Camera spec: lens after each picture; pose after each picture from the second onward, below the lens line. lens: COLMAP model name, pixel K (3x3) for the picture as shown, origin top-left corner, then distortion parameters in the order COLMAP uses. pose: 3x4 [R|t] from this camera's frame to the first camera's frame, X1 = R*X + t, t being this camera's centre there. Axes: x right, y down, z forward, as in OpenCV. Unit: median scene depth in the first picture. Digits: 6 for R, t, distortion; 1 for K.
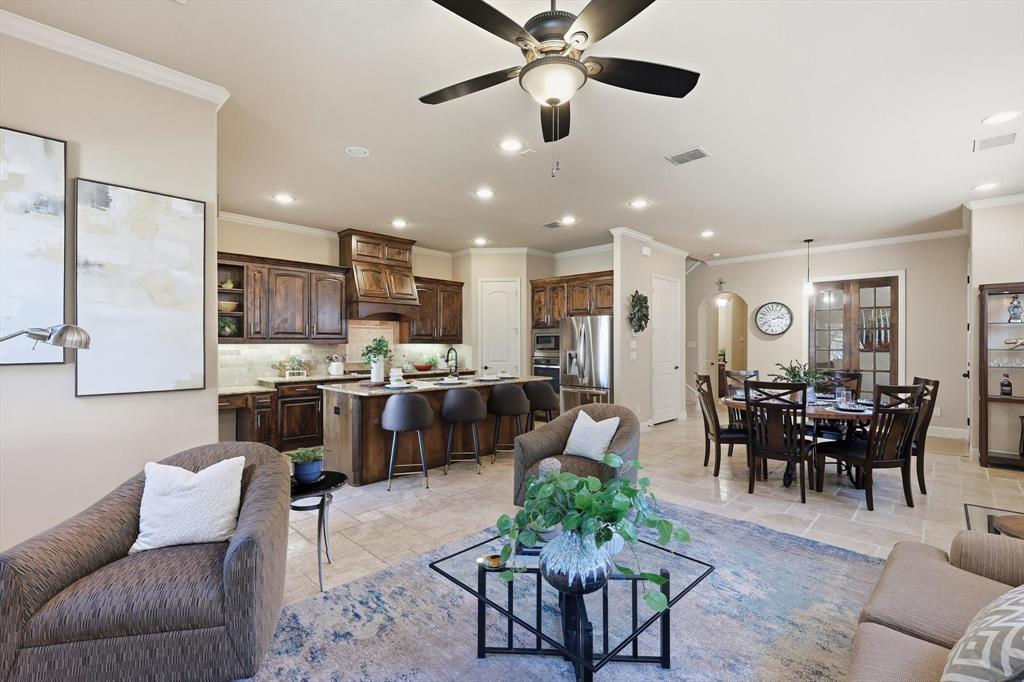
lens RADIAL K [[448.2, 0, 514.0], [0, 448.2, 342.8], [0, 0, 1]] dist [0.000351, 0.000554]
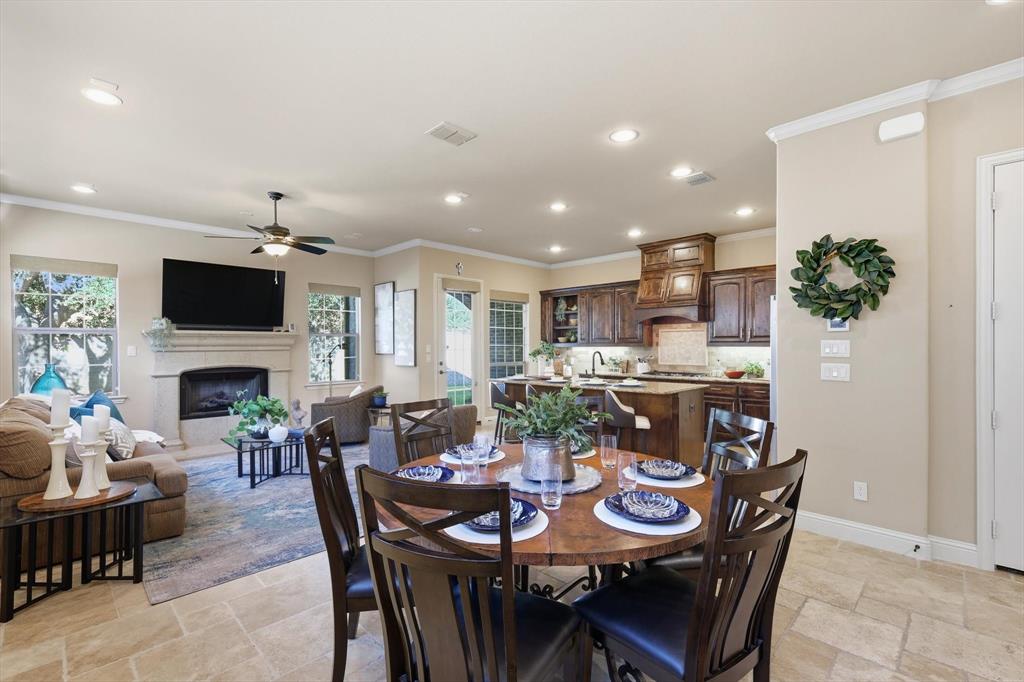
lens RADIAL K [[448.2, 0, 512.5], [0, 448.2, 347.0], [0, 0, 1]] dist [0.000351, 0.000554]
pose [[0.002360, 0.002509, -0.999994, 0.702312], [0.009173, 0.999955, 0.002530, -0.002300], [0.999955, -0.009179, 0.002337, 0.618194]]
